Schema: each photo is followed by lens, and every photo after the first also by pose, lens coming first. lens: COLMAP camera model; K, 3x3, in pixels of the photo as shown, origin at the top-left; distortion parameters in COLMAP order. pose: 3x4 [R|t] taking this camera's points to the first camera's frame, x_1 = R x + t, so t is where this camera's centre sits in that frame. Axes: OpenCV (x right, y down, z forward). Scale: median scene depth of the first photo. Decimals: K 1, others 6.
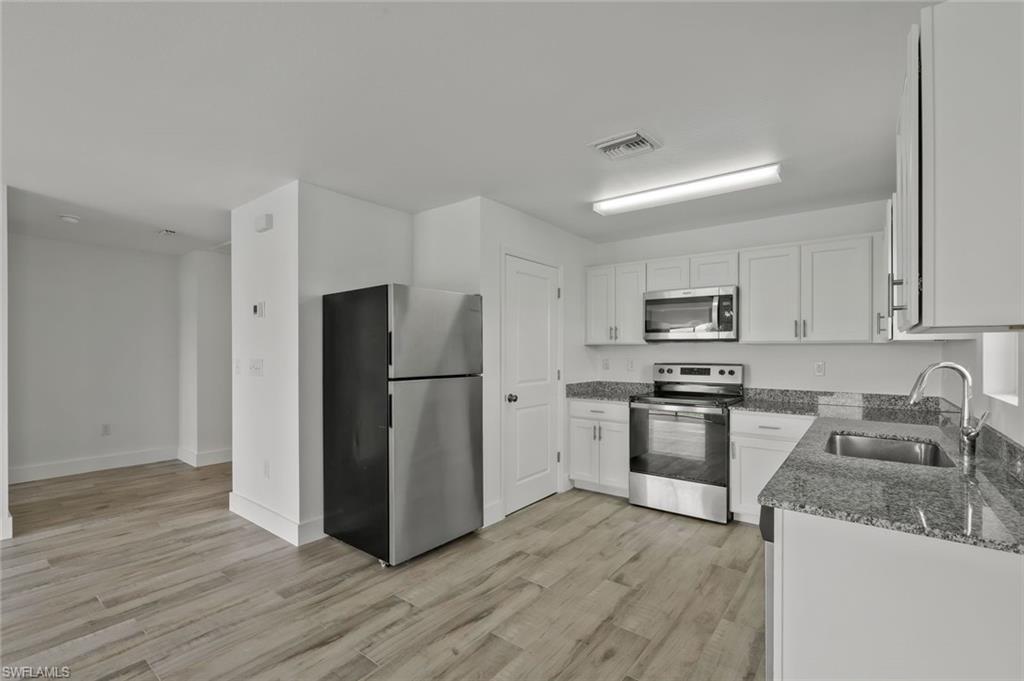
lens RADIAL K [[456.1, 0, 512.7], [0, 456.1, 350.6], [0, 0, 1]] dist [0.001425, 0.000275]
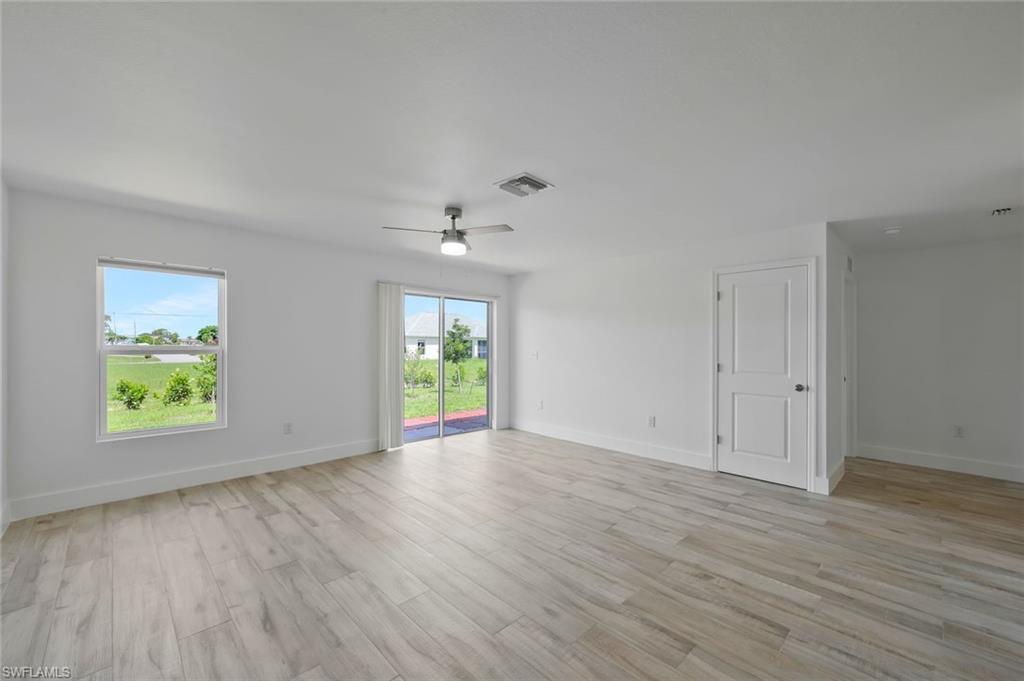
lens RADIAL K [[415.2, 0, 517.0], [0, 415.2, 344.6], [0, 0, 1]] dist [-0.002292, 0.001669]
pose [[-0.132870, -0.002324, -0.991131, 0.160583], [-0.007130, 0.999974, -0.001389, -0.003756], [0.991108, 0.006882, -0.132884, 0.271781]]
